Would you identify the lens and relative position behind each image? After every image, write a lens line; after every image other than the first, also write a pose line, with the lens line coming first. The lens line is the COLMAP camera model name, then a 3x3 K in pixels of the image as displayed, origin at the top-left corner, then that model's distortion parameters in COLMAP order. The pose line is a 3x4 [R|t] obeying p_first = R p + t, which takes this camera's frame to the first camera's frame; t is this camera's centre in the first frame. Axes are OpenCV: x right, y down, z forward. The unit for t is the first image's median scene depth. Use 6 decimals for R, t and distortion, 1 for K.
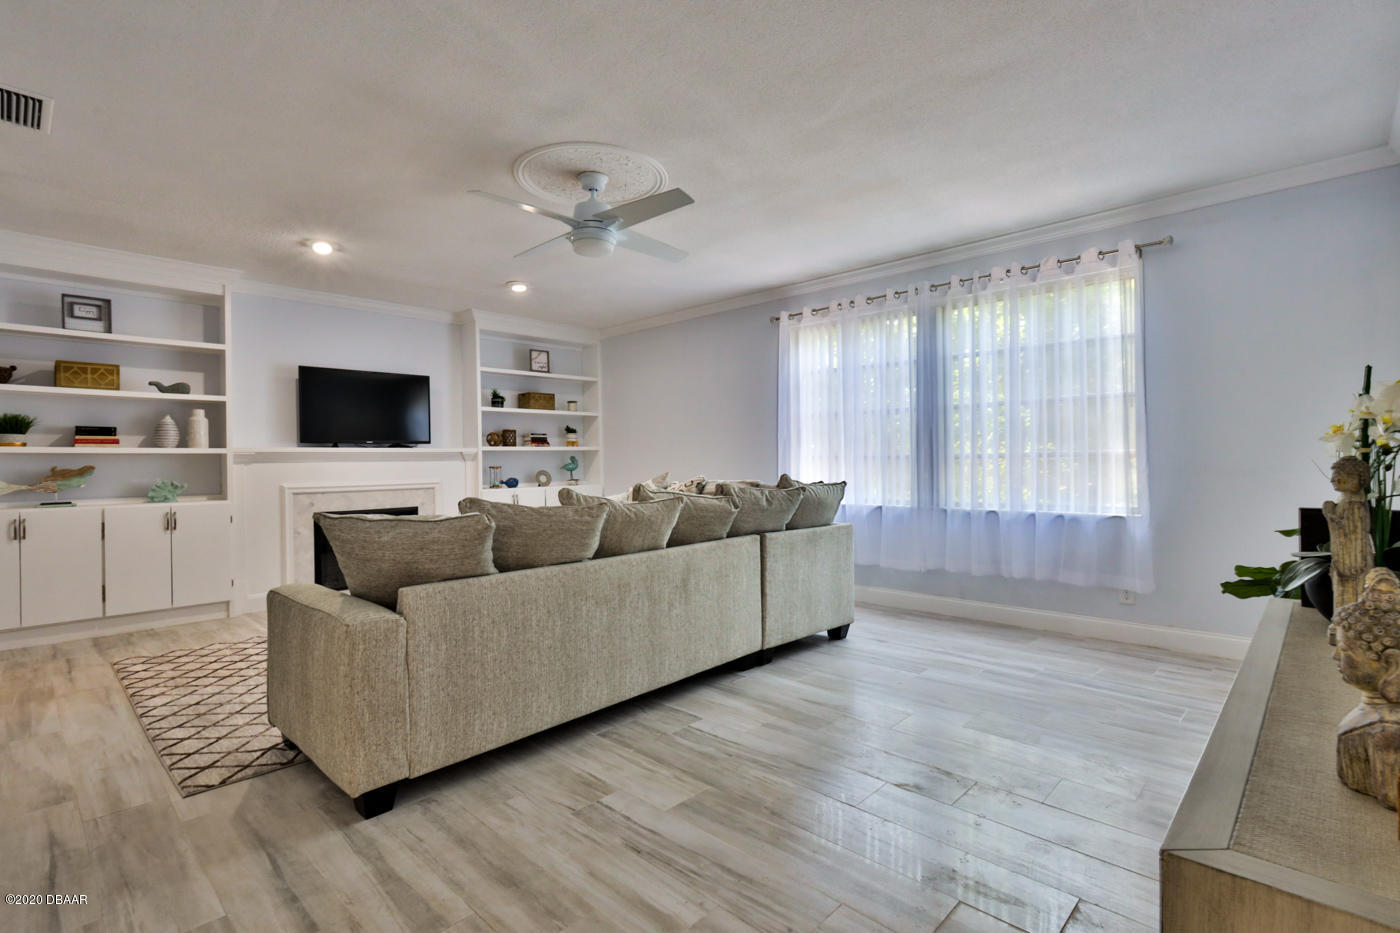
lens RADIAL K [[670.1, 0, 704.8], [0, 670.1, 463.7], [0, 0, 1]] dist [-0.001538, 0.000809]
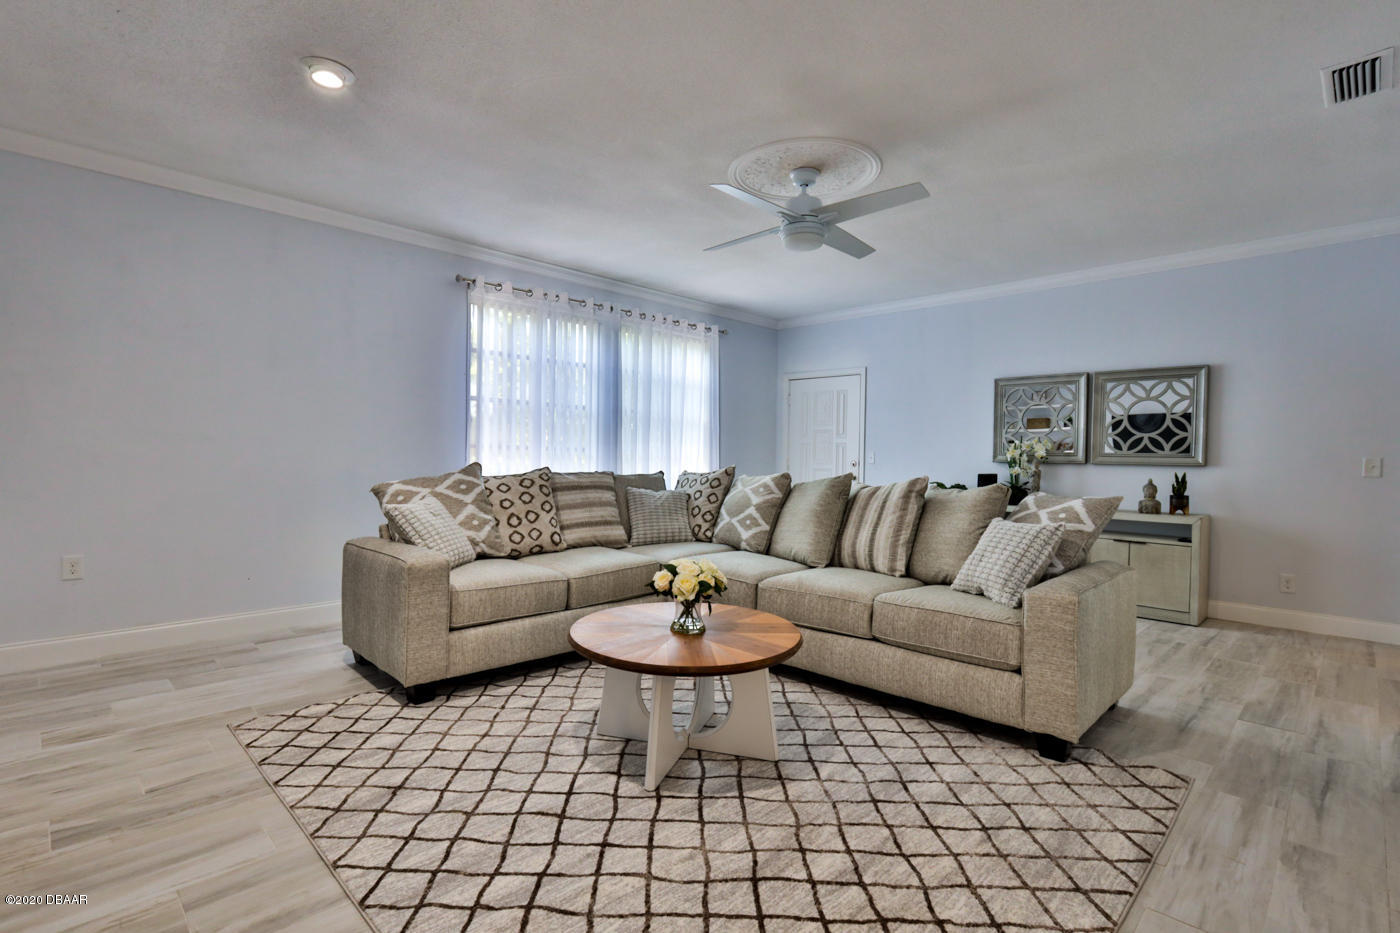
lens RADIAL K [[670.1, 0, 703.1], [0, 670.1, 466.6], [0, 0, 1]] dist [-0.001538, 0.000809]
pose [[0.016115, -0.008058, 0.999838, -0.940869], [-0.004250, 0.999958, 0.008127, 0.008226], [-0.999861, -0.004380, 0.016080, 0.902382]]
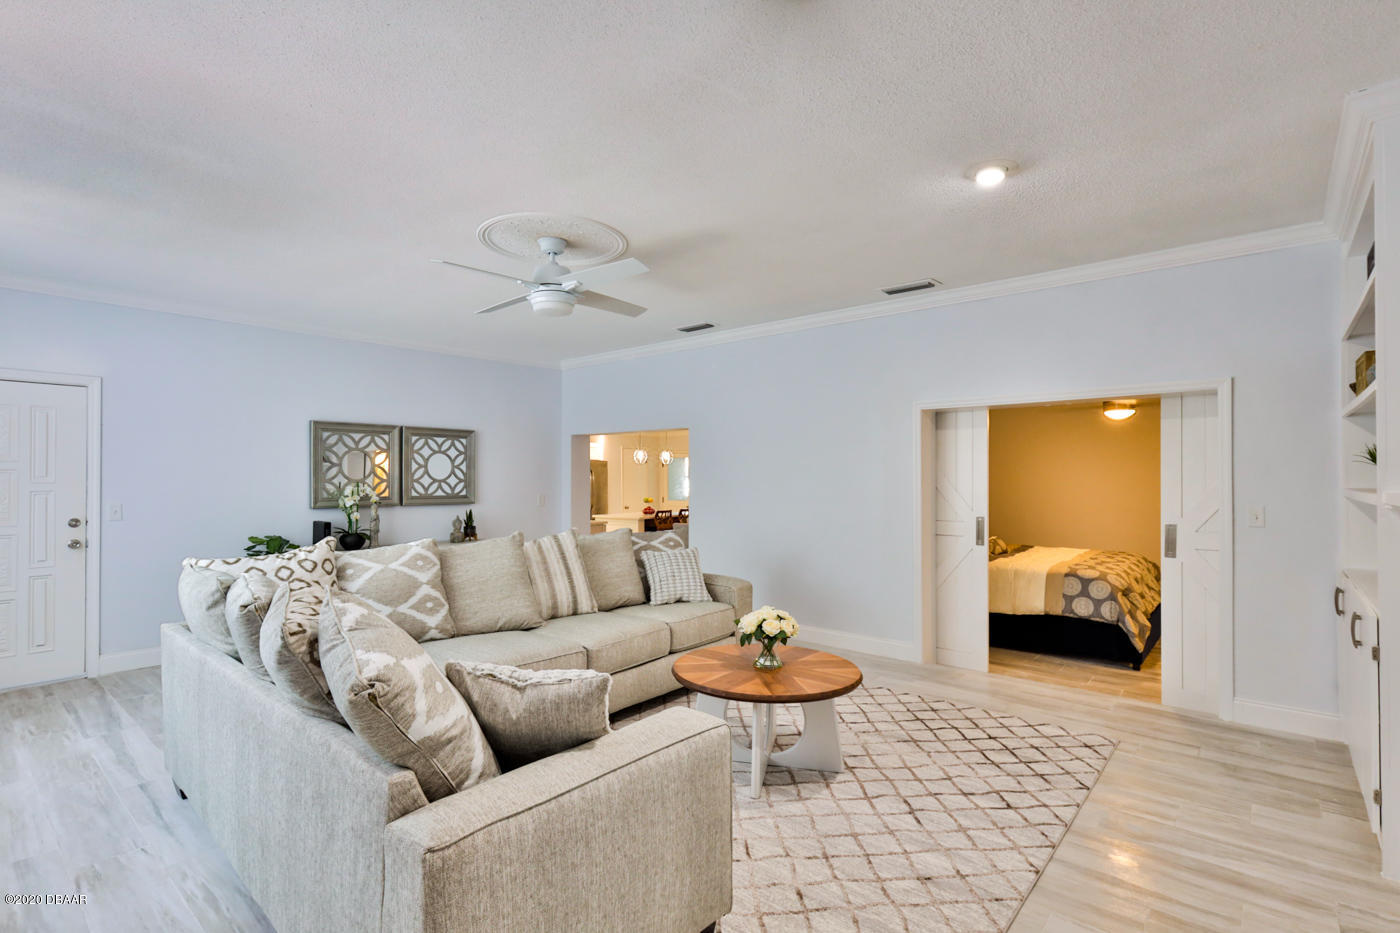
lens RADIAL K [[670.1, 0, 689.8], [0, 670.1, 469.1], [0, 0, 1]] dist [-0.001538, 0.000809]
pose [[-0.998678, 0.008775, -0.050639, -0.278800], [0.008942, 0.999955, -0.003088, -0.052564], [0.050609, -0.003536, -0.998712, 1.602769]]
